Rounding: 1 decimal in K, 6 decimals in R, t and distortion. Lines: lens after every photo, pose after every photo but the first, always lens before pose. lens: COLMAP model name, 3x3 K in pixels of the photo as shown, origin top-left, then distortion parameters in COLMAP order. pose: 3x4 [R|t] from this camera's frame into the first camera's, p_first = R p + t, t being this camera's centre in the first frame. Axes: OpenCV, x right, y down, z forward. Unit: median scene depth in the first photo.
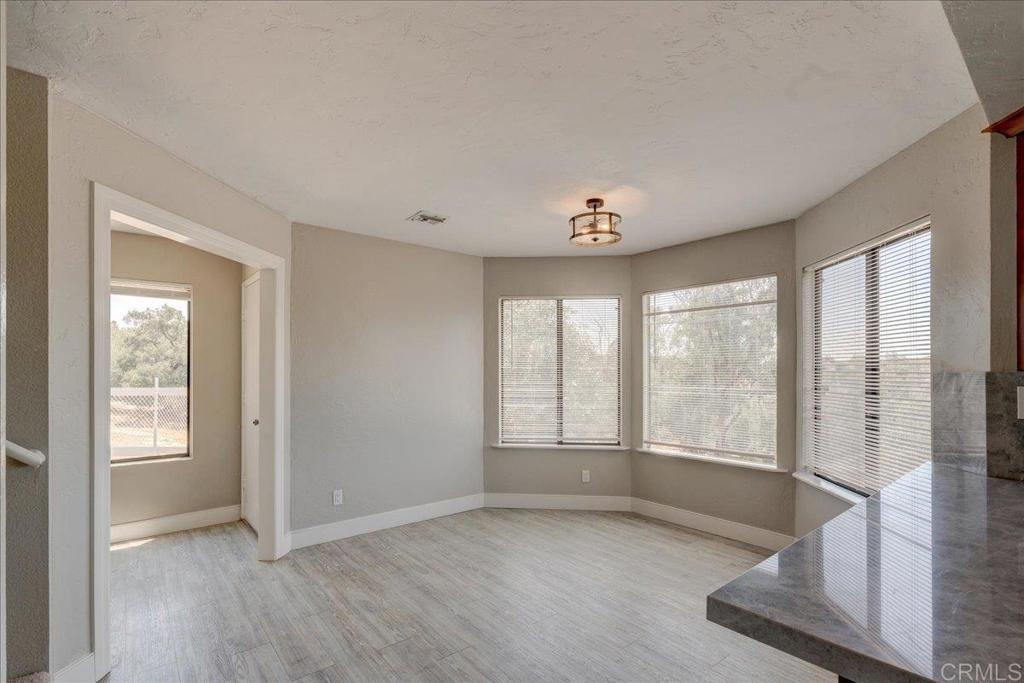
lens RADIAL K [[507.2, 0, 506.5], [0, 507.2, 365.7], [0, 0, 1]] dist [0.042693, 0.000109]
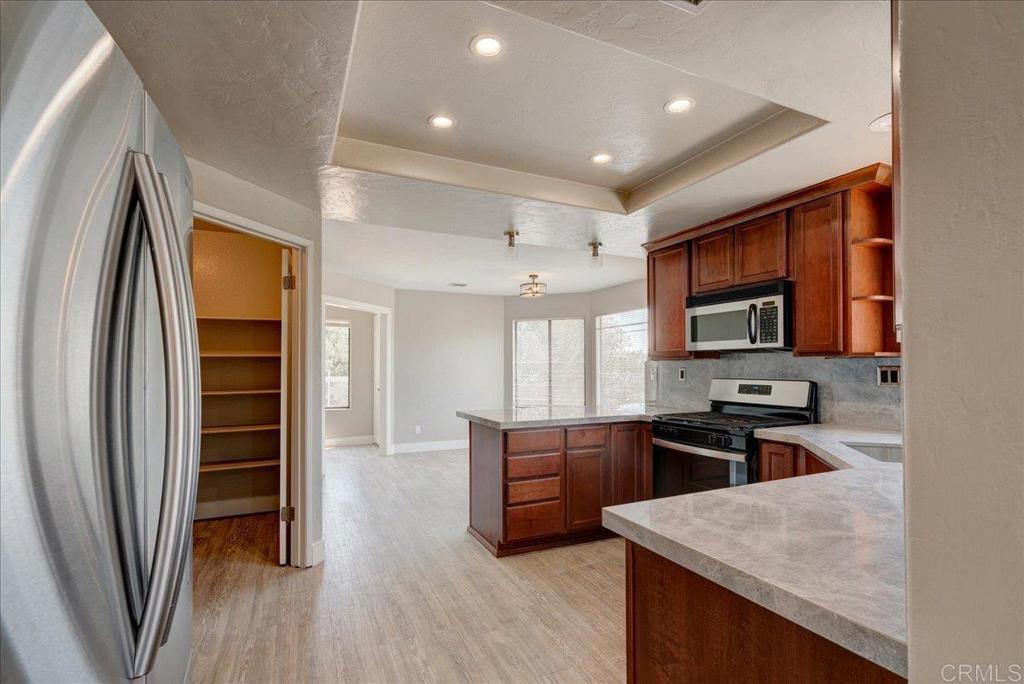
lens RADIAL K [[472.0, 0, 506.4], [0, 472.0, 353.3], [0, 0, 1]] dist [-0.000892, 0.000004]
pose [[0.974868, -0.008953, -0.222603, 0.386243], [0.004808, 0.999805, -0.019155, 0.006231], [0.222731, 0.017603, 0.974721, -0.647555]]
